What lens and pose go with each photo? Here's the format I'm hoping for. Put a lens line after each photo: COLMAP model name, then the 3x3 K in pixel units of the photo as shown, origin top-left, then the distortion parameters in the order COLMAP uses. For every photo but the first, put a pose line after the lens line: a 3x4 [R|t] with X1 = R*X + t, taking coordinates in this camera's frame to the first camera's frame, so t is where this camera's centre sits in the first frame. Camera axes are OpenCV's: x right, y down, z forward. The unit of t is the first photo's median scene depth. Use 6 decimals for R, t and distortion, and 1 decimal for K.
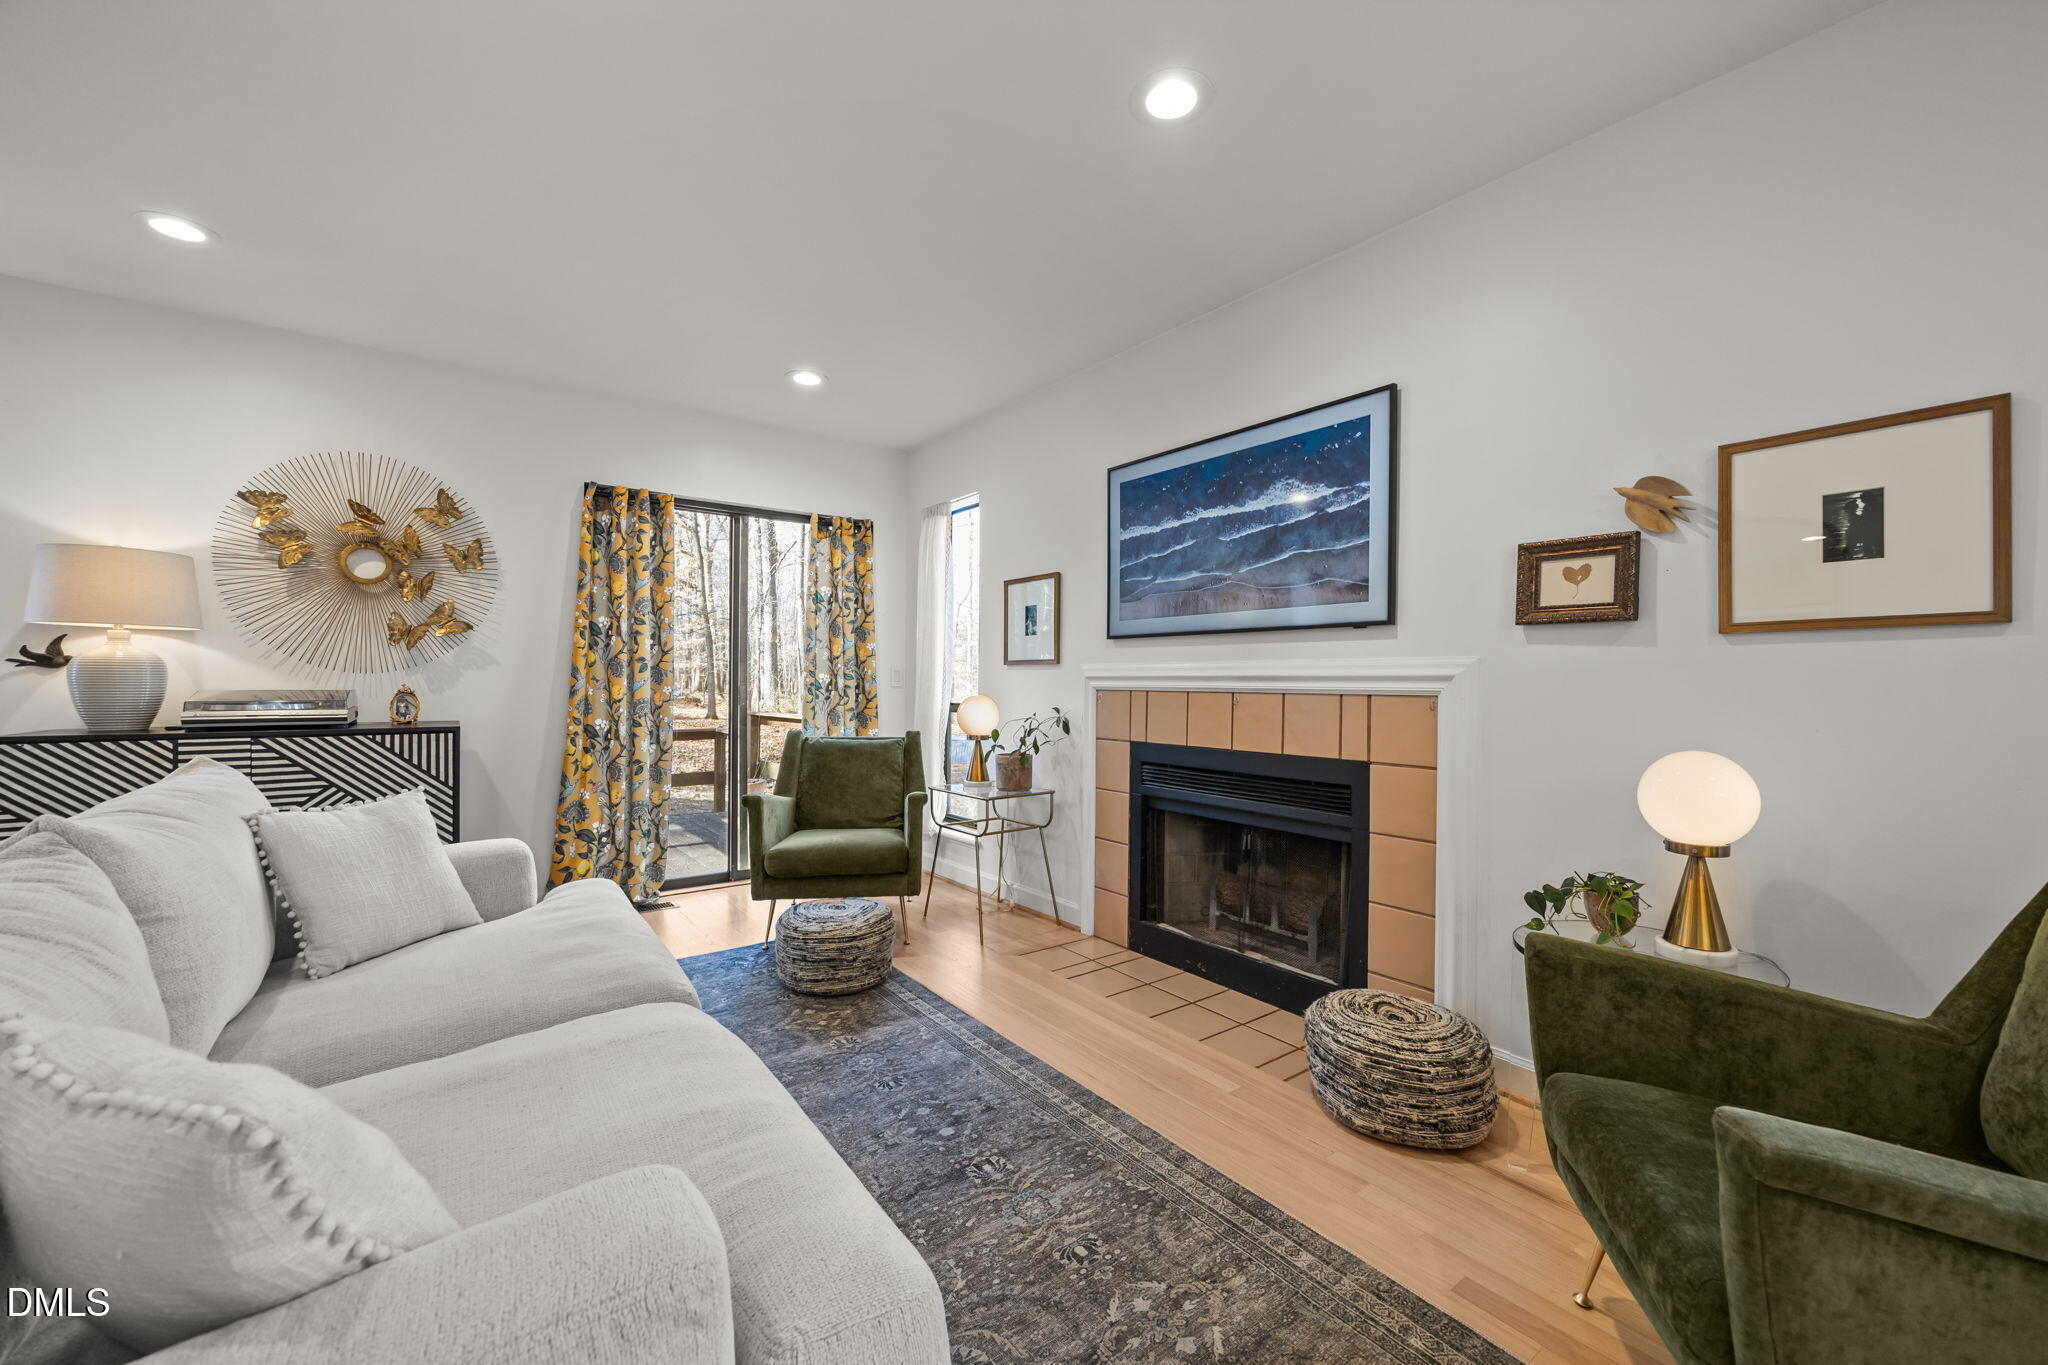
lens RADIAL K [[817.7, 0, 1030.2], [0, 817.7, 686.6], [0, 0, 1]] dist [-0.008865, 0.000587]
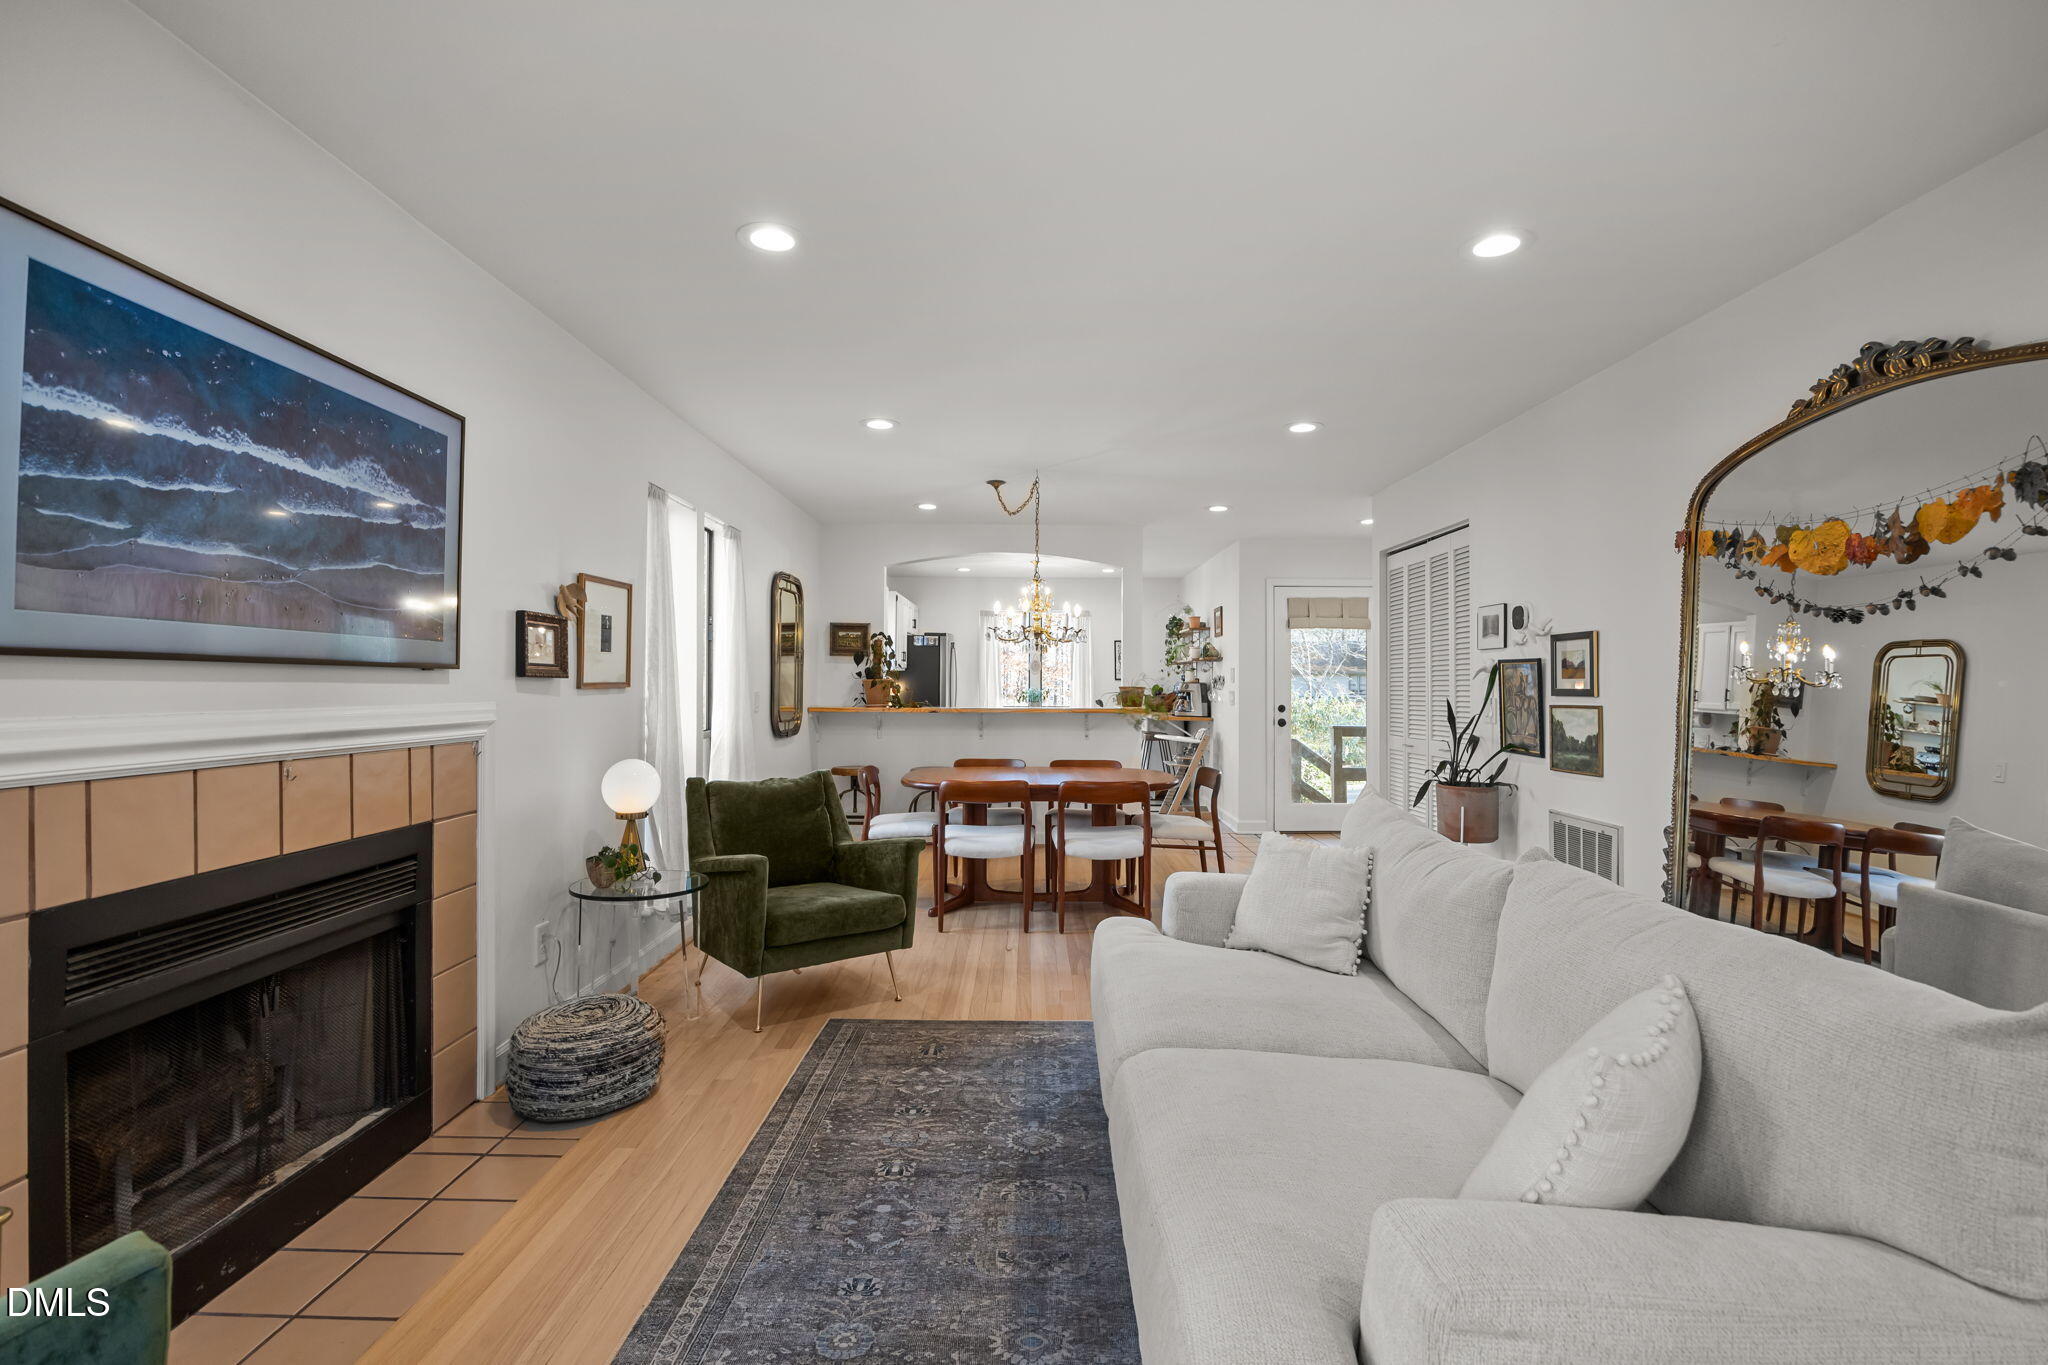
lens RADIAL K [[940.2, 0, 1055.4], [0, 940.2, 673.7], [0, 0, 1]] dist [-0.005723, -0.000446]
pose [[-0.816096, -0.003463, 0.577907, -0.566373], [-0.006531, 0.999973, -0.003232, -0.053785], [-0.577880, -0.006412, -0.816096, 1.117220]]
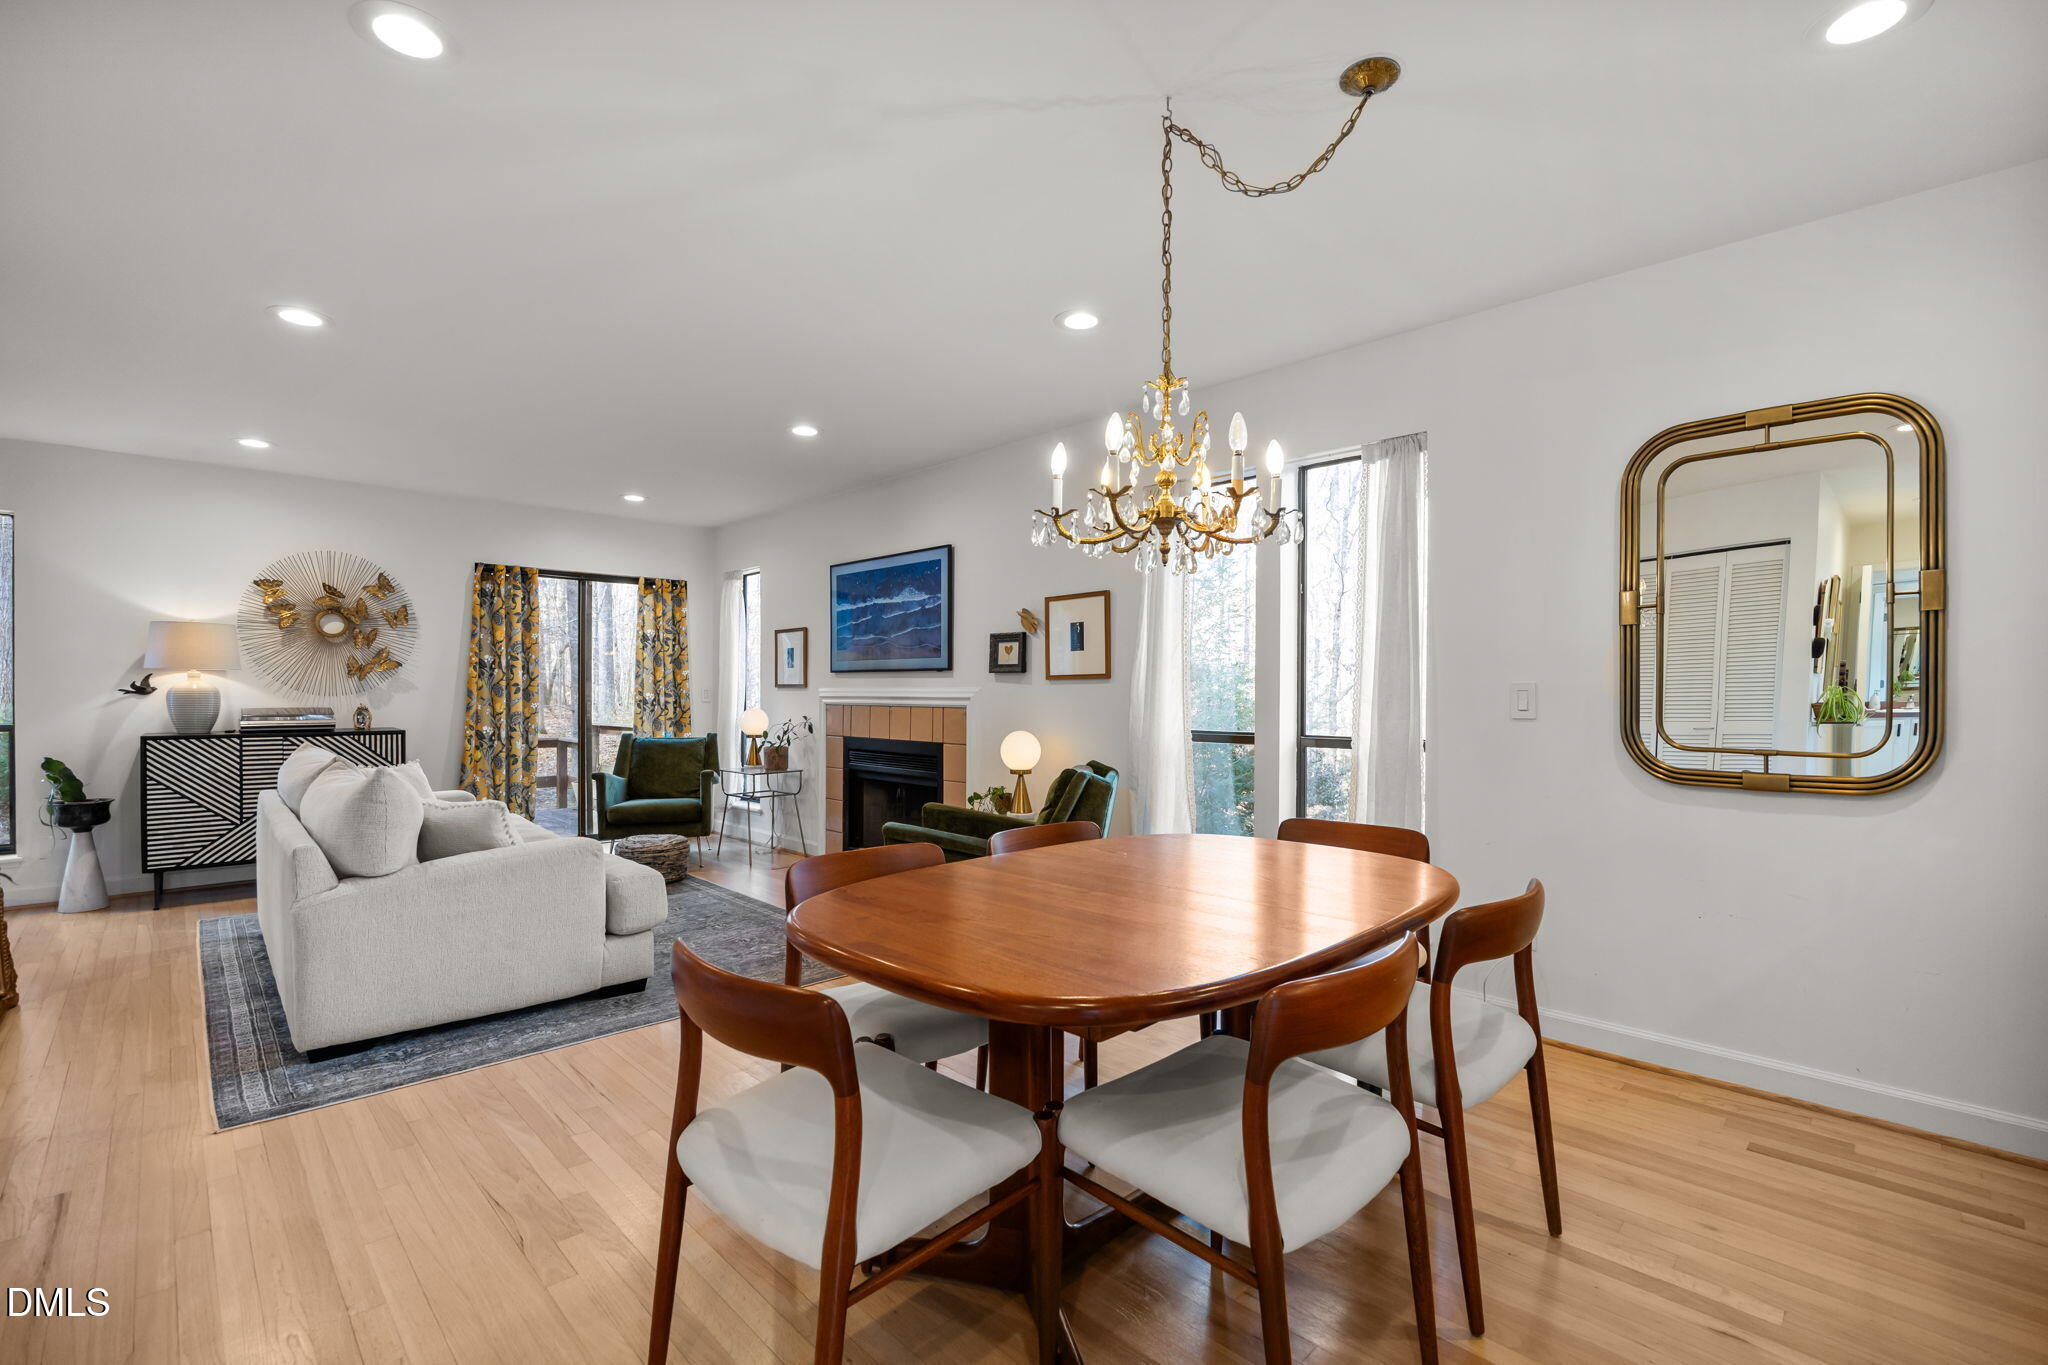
lens RADIAL K [[940.2, 0, 1025.2], [0, 940.2, 695.6], [0, 0, 1]] dist [-0.005723, -0.000446]
pose [[0.993469, -0.004341, 0.114018, 0.276497], [0.004466, 0.999990, -0.000842, -0.010332], [-0.114014, 0.001345, 0.993478, -0.909466]]
